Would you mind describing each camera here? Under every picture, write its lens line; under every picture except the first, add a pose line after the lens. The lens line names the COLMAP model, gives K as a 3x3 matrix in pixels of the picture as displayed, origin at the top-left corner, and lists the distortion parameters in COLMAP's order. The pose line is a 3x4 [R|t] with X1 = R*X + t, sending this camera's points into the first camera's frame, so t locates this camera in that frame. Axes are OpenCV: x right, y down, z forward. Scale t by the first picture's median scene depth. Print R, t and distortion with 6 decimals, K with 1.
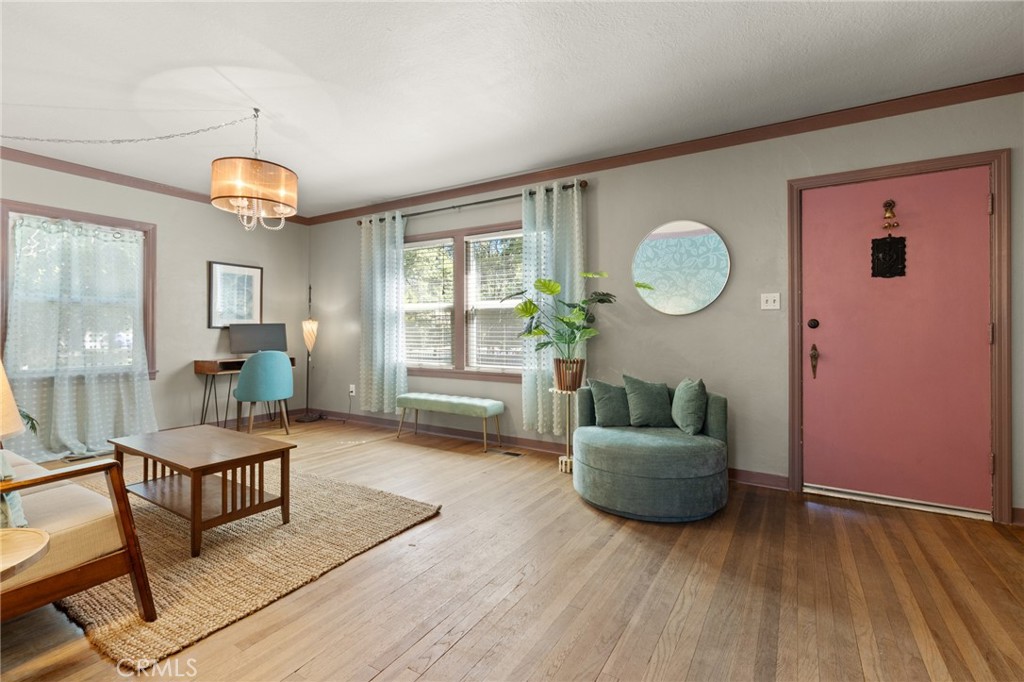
lens RADIAL K [[463.8, 0, 520.6], [0, 463.8, 336.5], [0, 0, 1]] dist [-0.003002, 0.000004]
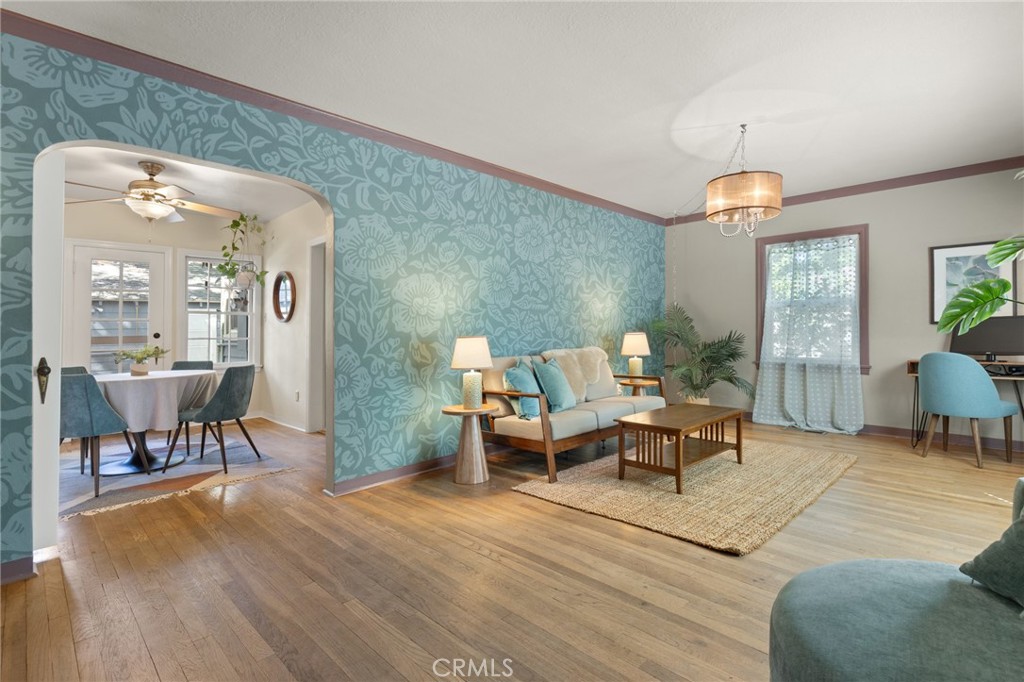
lens RADIAL K [[482.5, 0, 518.1], [0, 482.5, 331.3], [0, 0, 1]] dist [0.000287, 0.000202]
pose [[-0.232604, 0.004097, -0.972563, 0.483363], [-0.001457, 0.999989, 0.004561, -0.008110], [0.972570, 0.002478, -0.232595, 0.554614]]
